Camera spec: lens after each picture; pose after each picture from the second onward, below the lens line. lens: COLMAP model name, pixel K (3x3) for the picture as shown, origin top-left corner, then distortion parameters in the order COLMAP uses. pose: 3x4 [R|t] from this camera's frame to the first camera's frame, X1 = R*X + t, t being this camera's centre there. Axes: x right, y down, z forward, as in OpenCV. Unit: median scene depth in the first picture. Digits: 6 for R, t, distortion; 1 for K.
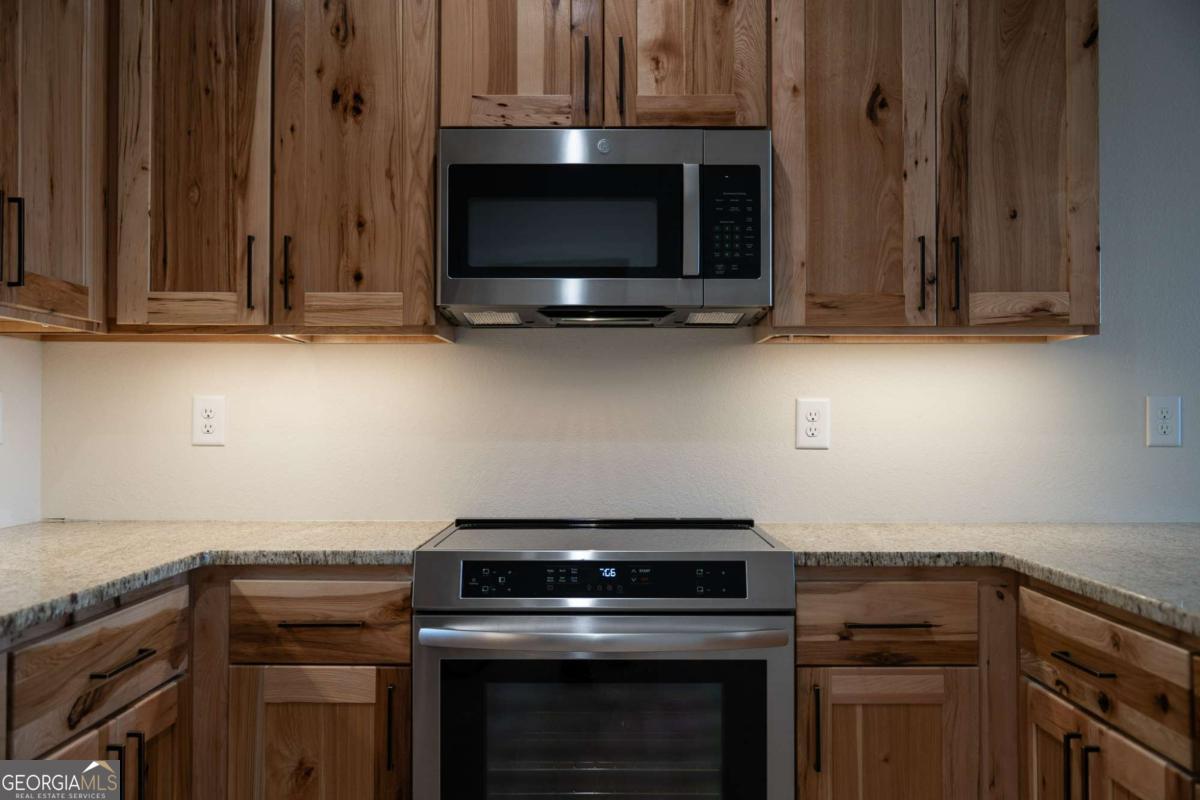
lens RADIAL K [[1173.0, 0, 603.9], [0, 1173.0, 399.8], [0, 0, 1]] dist [0.015678, 0.000000]
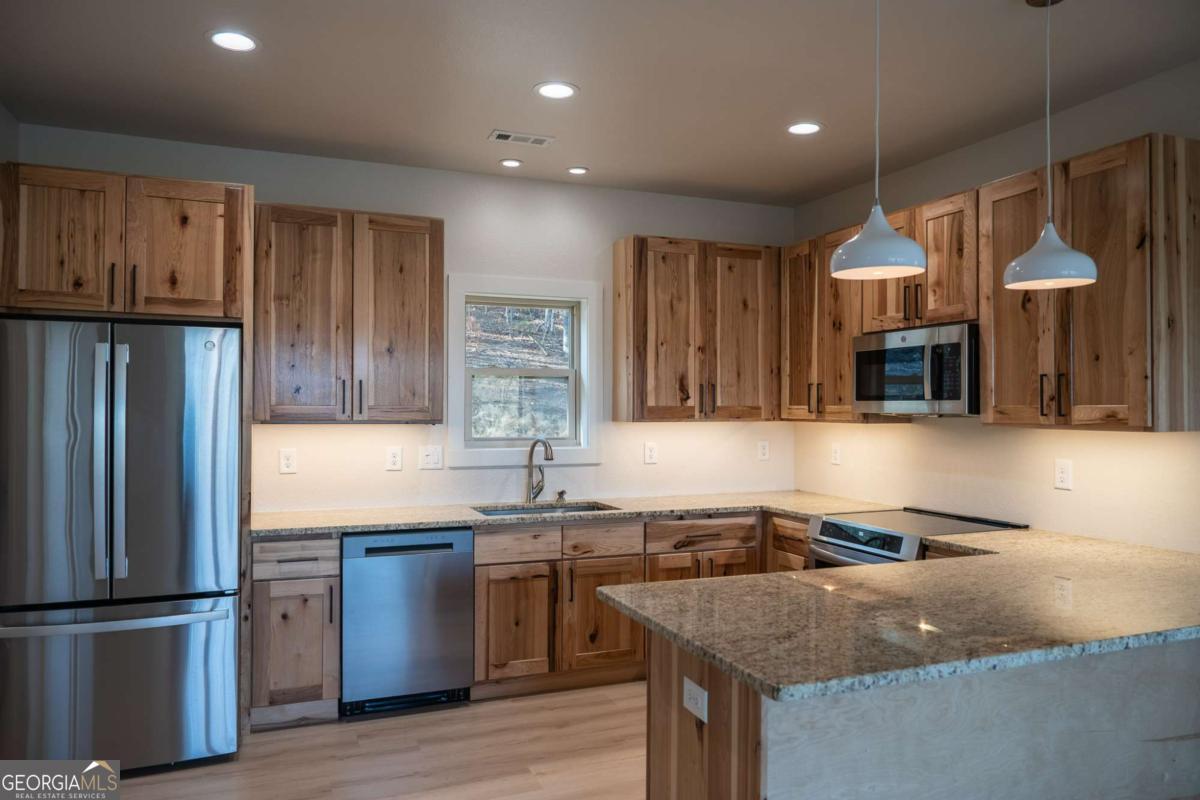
lens RADIAL K [[843.5, 0, 602.6], [0, 843.5, 398.8], [0, 0, 1]] dist [-0.004206, 0.001903]
pose [[0.375705, -0.007521, -0.926709, 1.444643], [0.013087, 0.999910, -0.002809, -0.130003], [0.926647, -0.011073, 0.375770, -0.103027]]
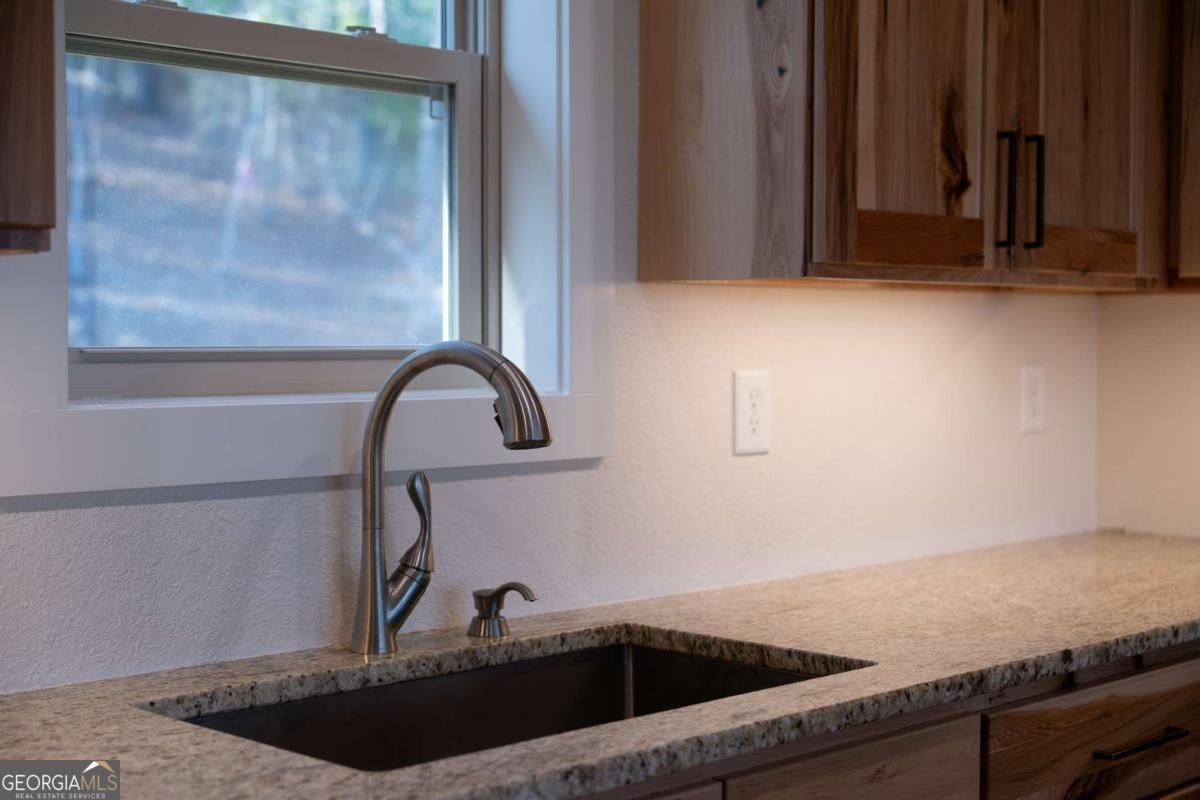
lens RADIAL K [[1774.2, 0, 596.8], [0, 1774.2, 405.4], [0, 0, 1]] dist [-0.007829, 0.000000]
pose [[0.711237, 0.027953, -0.702396, 0.132568], [0.009499, 0.998736, 0.049365, -0.051801], [0.702888, -0.041782, 0.710072, -0.059209]]
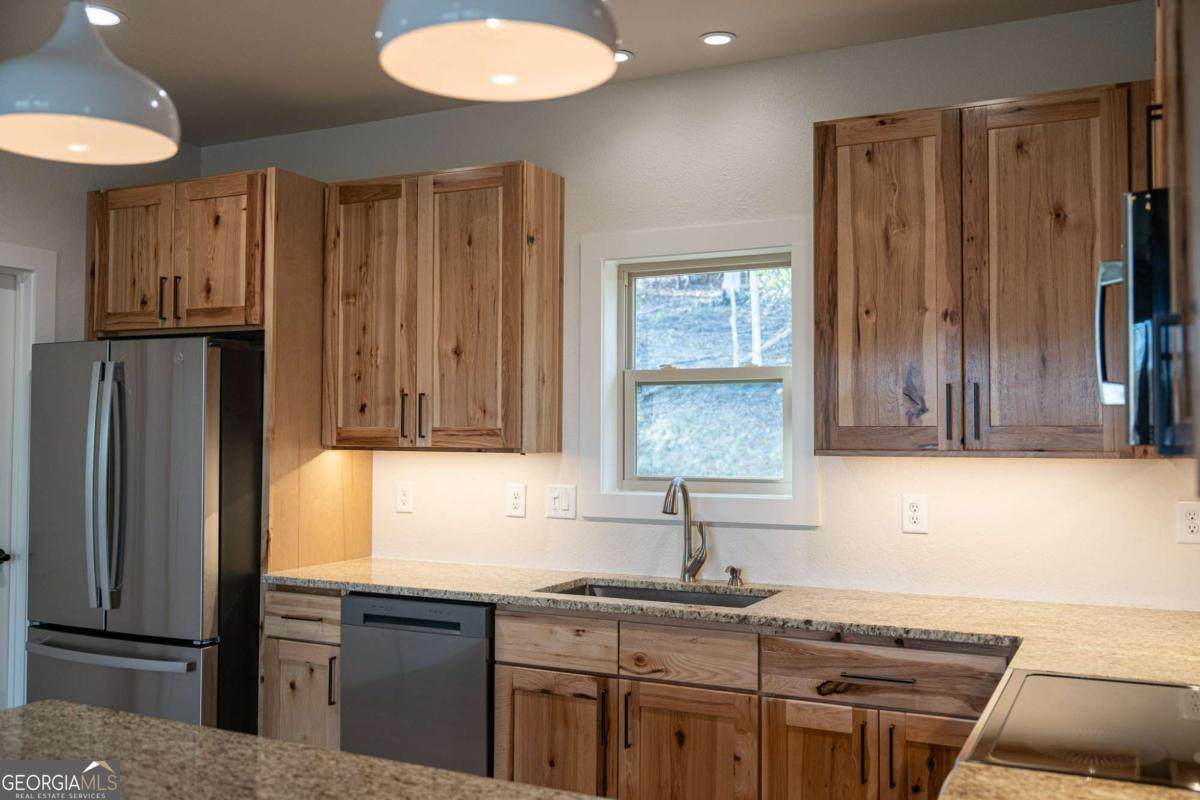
lens RADIAL K [[1087.6, 0, 603.6], [0, 1087.6, 400.4], [0, 0, 1]] dist [-0.002986, 0.000000]
pose [[-0.446781, -0.026784, -0.894242, 1.009541], [0.012759, 0.999259, -0.036304, -0.101464], [0.894552, -0.027629, -0.446108, 1.200500]]
